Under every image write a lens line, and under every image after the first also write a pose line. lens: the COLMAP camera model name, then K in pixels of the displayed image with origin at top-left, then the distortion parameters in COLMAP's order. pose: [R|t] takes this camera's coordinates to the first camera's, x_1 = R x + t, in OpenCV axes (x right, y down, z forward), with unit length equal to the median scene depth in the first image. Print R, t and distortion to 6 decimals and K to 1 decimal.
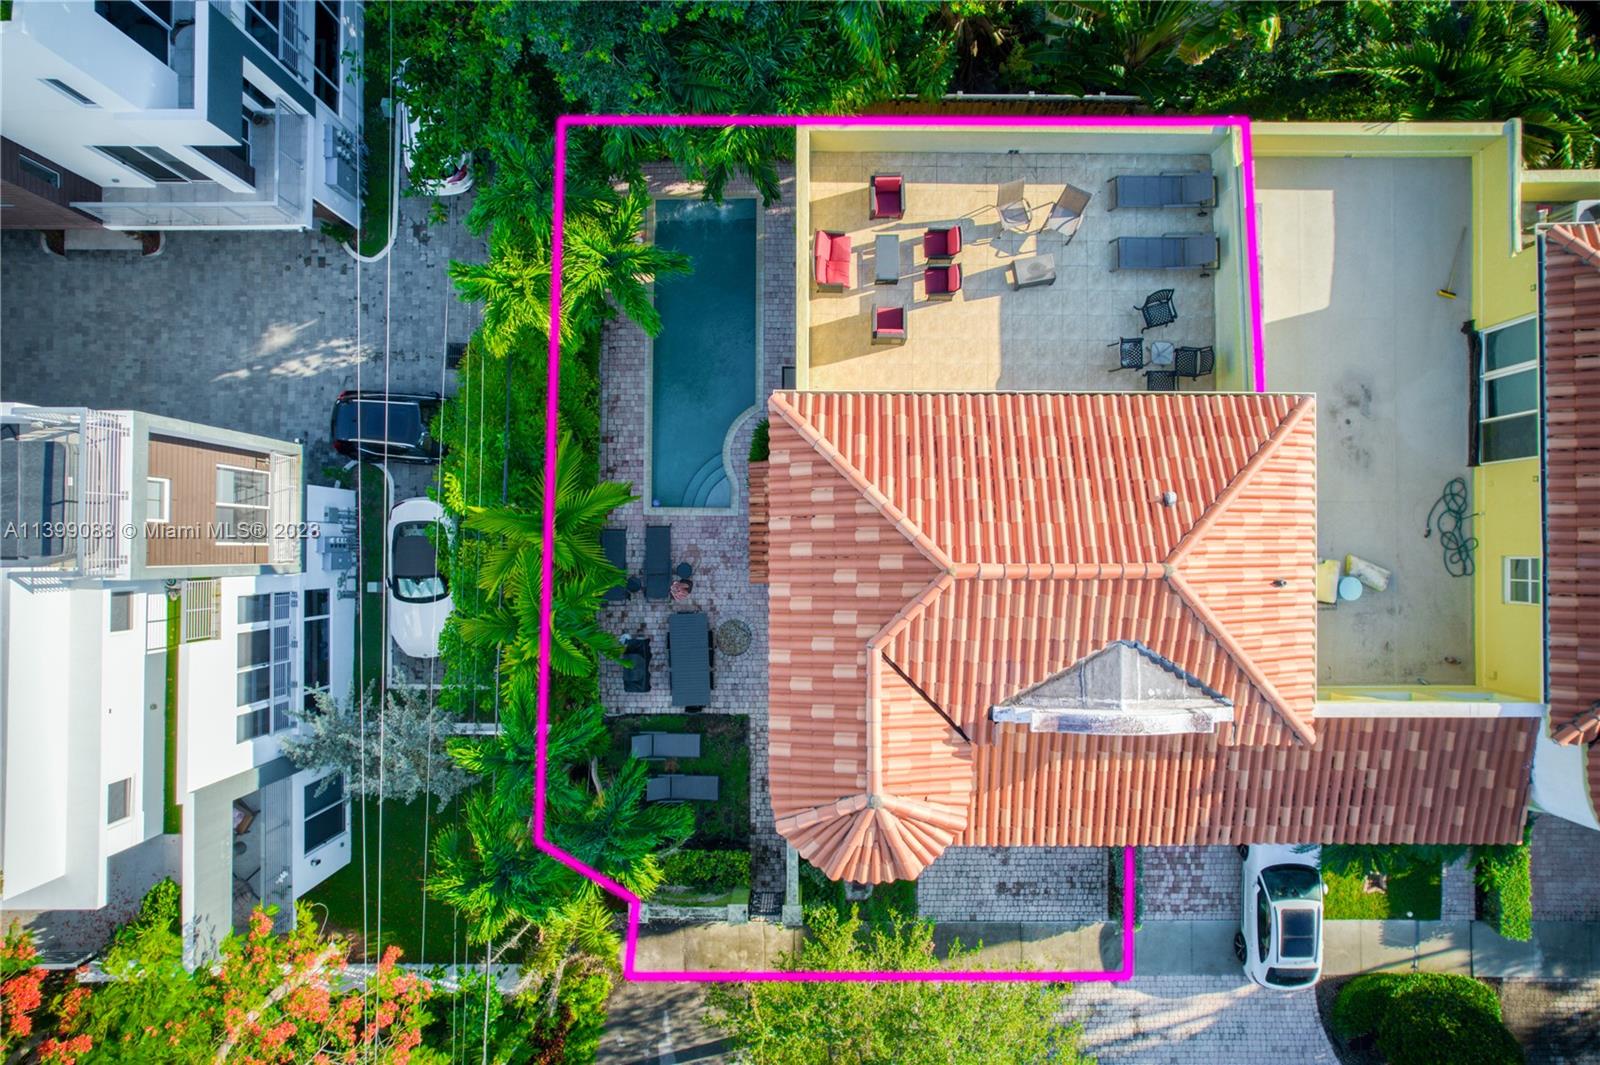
lens RADIAL K [[1012.0, 0, 808.0], [0, 1012.0, 534.6], [0, 0, 1]] dist [-0.025585, 0.005205]
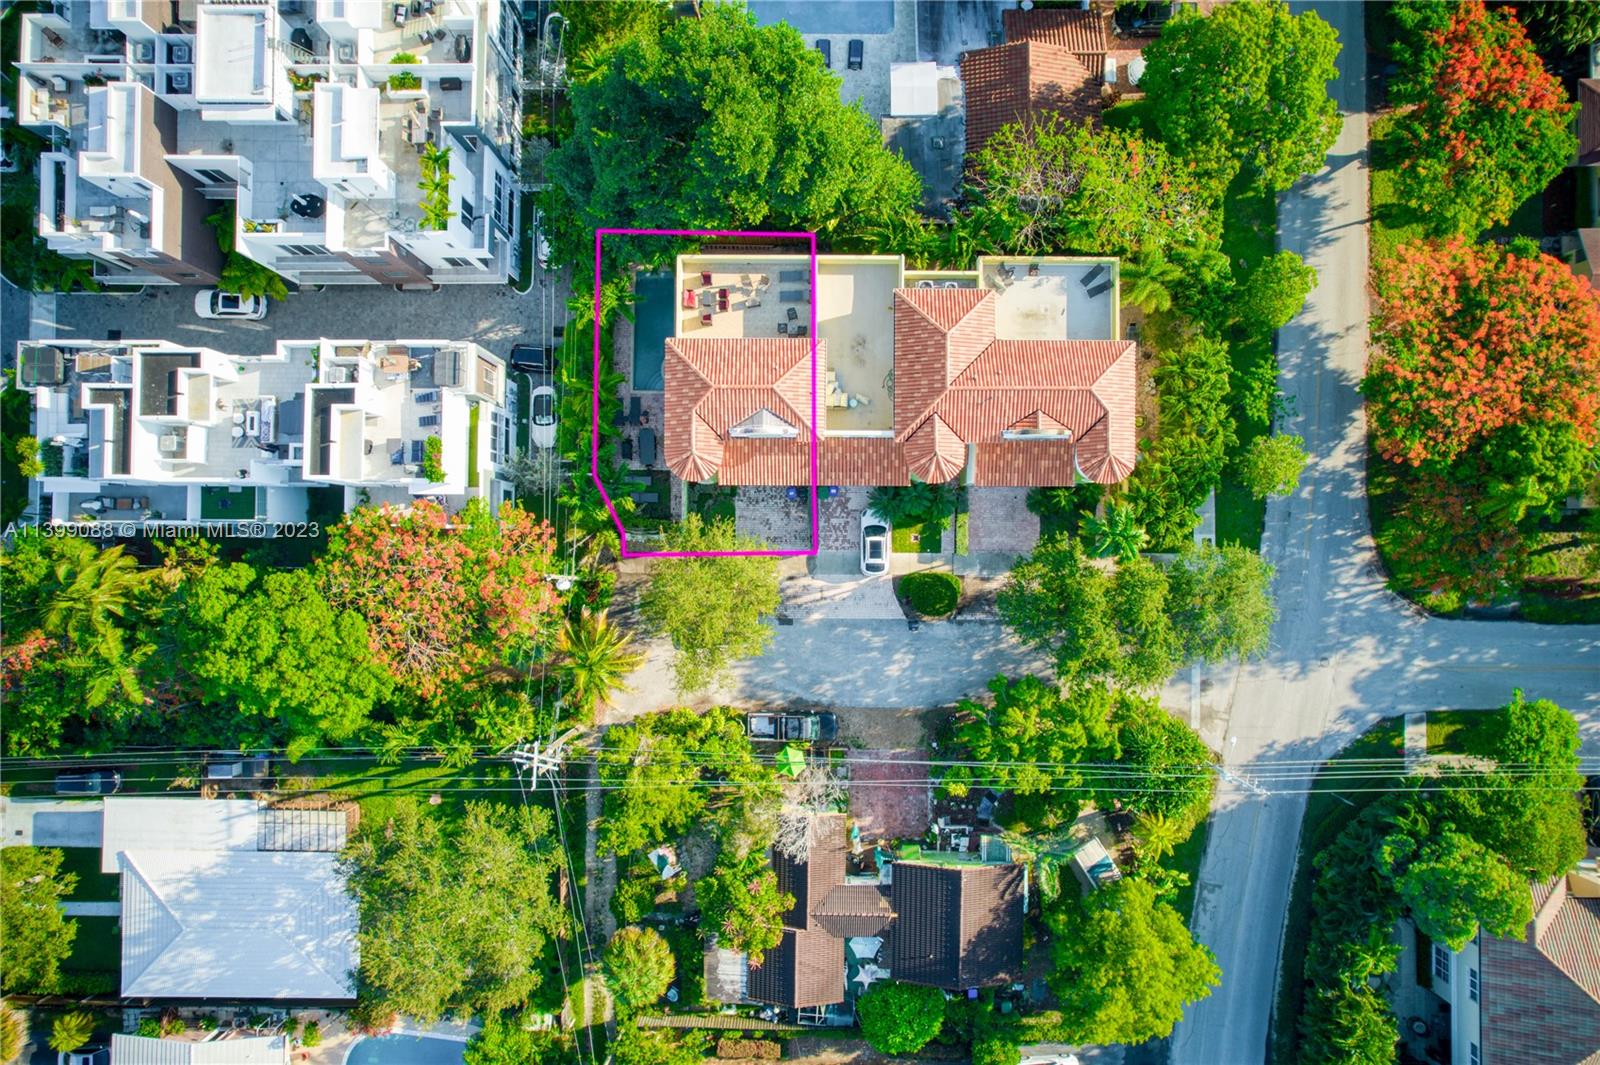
lens RADIAL K [[1012.0, 0, 795.0], [0, 1012.0, 528.0], [0, 0, 1]] dist [-0.025585, 0.005205]
pose [[0.999931, 0.005188, -0.010503, 0.358432], [-0.005277, 0.999950, -0.008544, 0.429559], [0.010458, 0.008599, 0.999908, -1.960645]]
